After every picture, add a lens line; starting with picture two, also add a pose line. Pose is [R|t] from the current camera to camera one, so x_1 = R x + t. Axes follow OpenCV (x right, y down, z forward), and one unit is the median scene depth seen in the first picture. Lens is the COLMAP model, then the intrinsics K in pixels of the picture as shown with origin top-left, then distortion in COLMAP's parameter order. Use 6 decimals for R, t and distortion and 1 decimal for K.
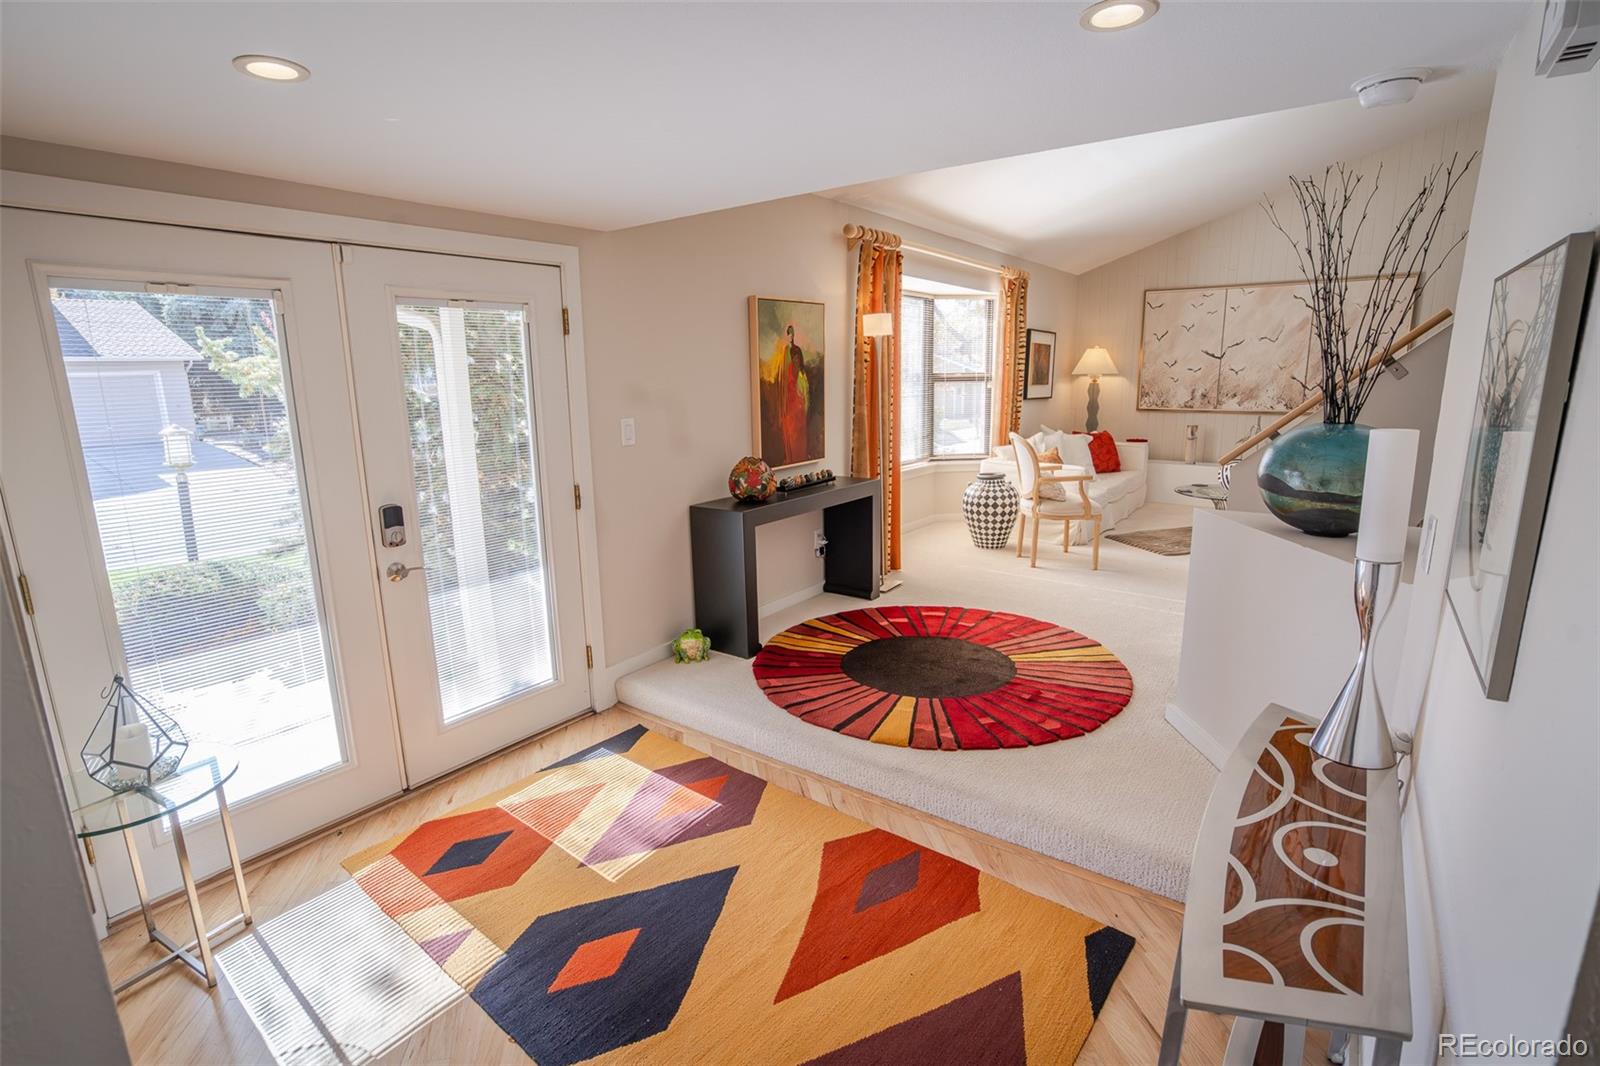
lens RADIAL K [[729.6, 0, 831.9], [0, 729.6, 522.9], [0, 0, 1]] dist [-0.028647, 0.004367]
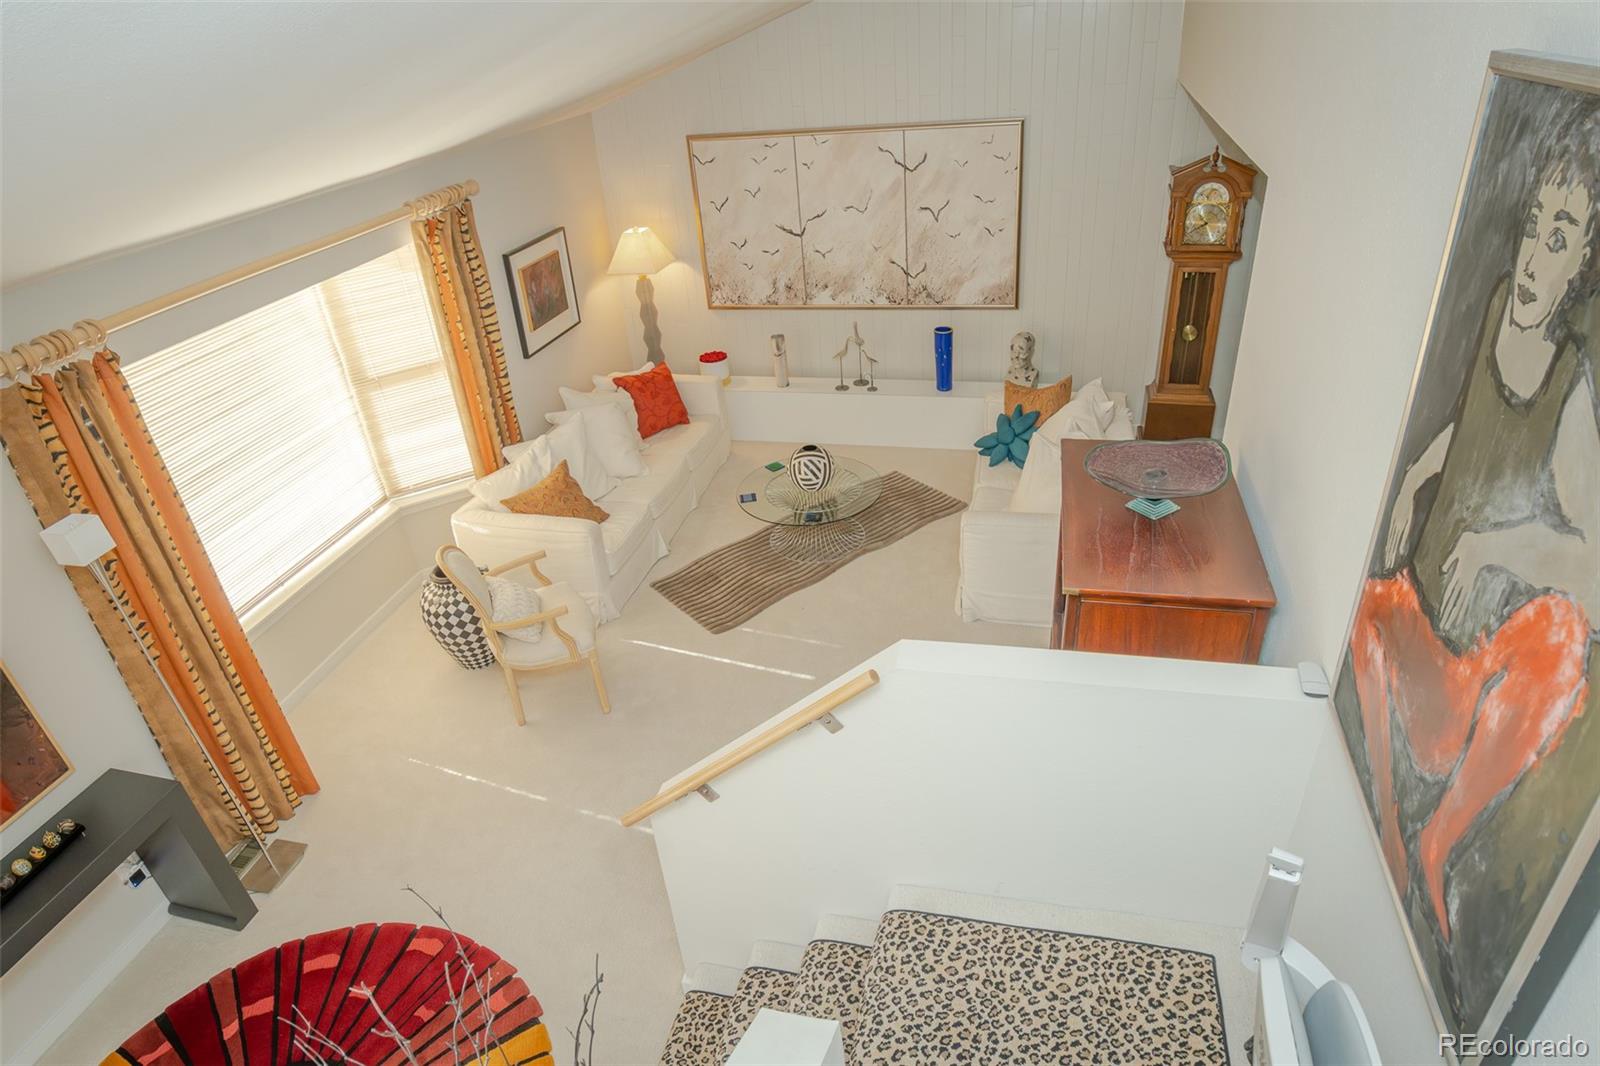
lens RADIAL K [[905.8, 0, 802.5], [0, 905.8, 529.4], [0, 0, 1]] dist [-0.004590, 0.003189]
pose [[0.931764, -0.230336, 0.280645, 0.222402], [0.132612, 0.935494, 0.327515, -0.250039], [-0.337981, -0.267949, 0.902204, 0.116742]]
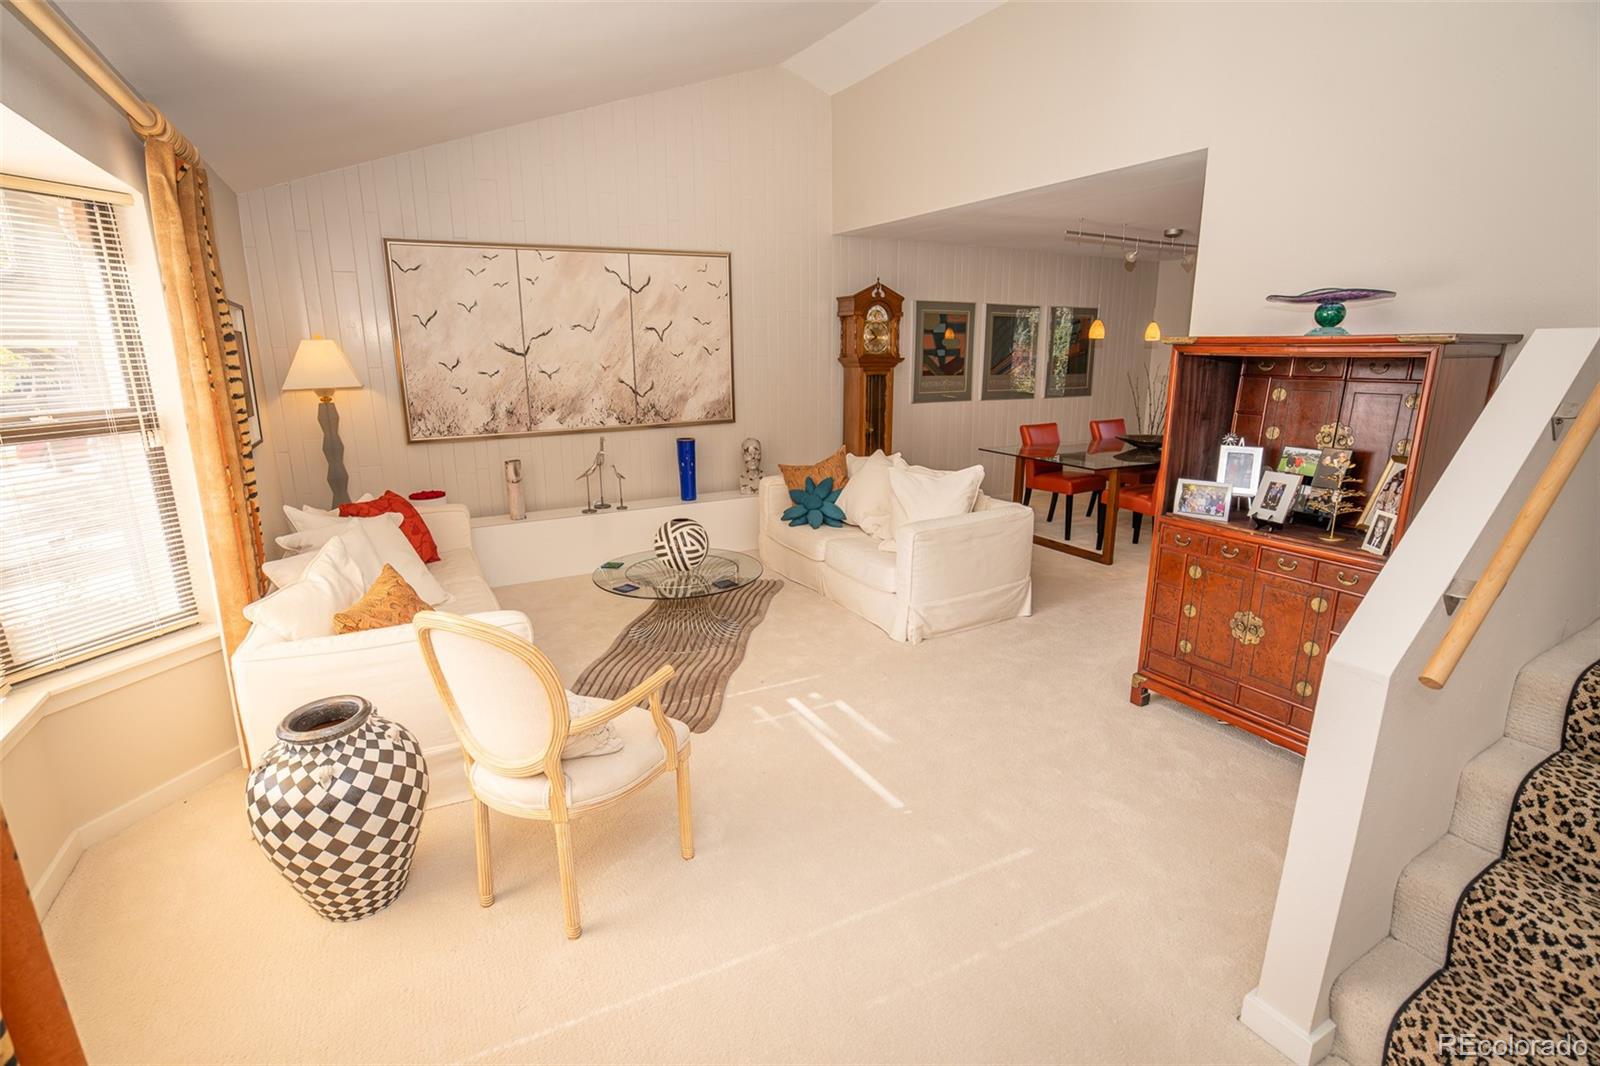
lens RADIAL K [[750.2, 0, 785.4], [0, 750.2, 527.2], [0, 0, 1]] dist [-0.032479, -0.000549]
pose [[0.451340, -0.205491, 0.868369, 0.019129], [0.189201, 0.973036, 0.131922, -0.119597], [-0.872064, 0.104755, 0.478049, 0.482106]]
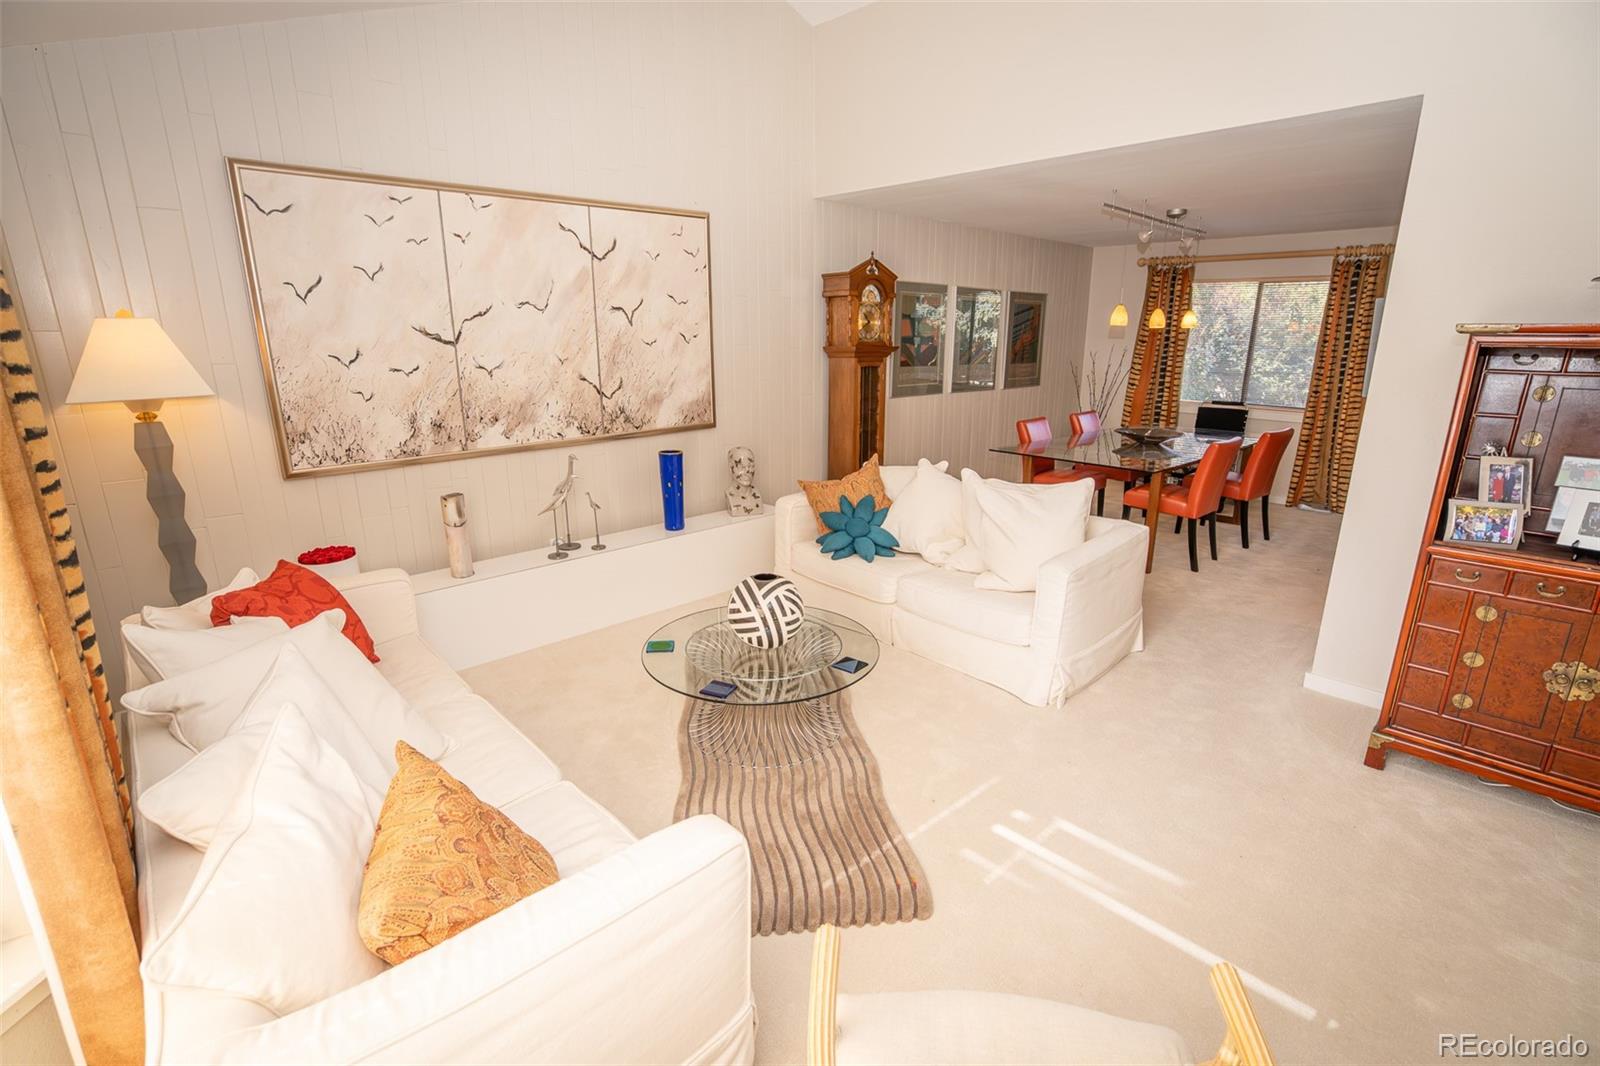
lens RADIAL K [[729.6, 0, 791.8], [0, 729.6, 532.4], [0, 0, 1]] dist [-0.028647, 0.004367]
pose [[0.208616, -0.252342, 0.944882, 0.108893], [0.205084, 0.955946, 0.210017, -0.165140], [-0.956253, 0.149968, 0.251177, 0.693232]]
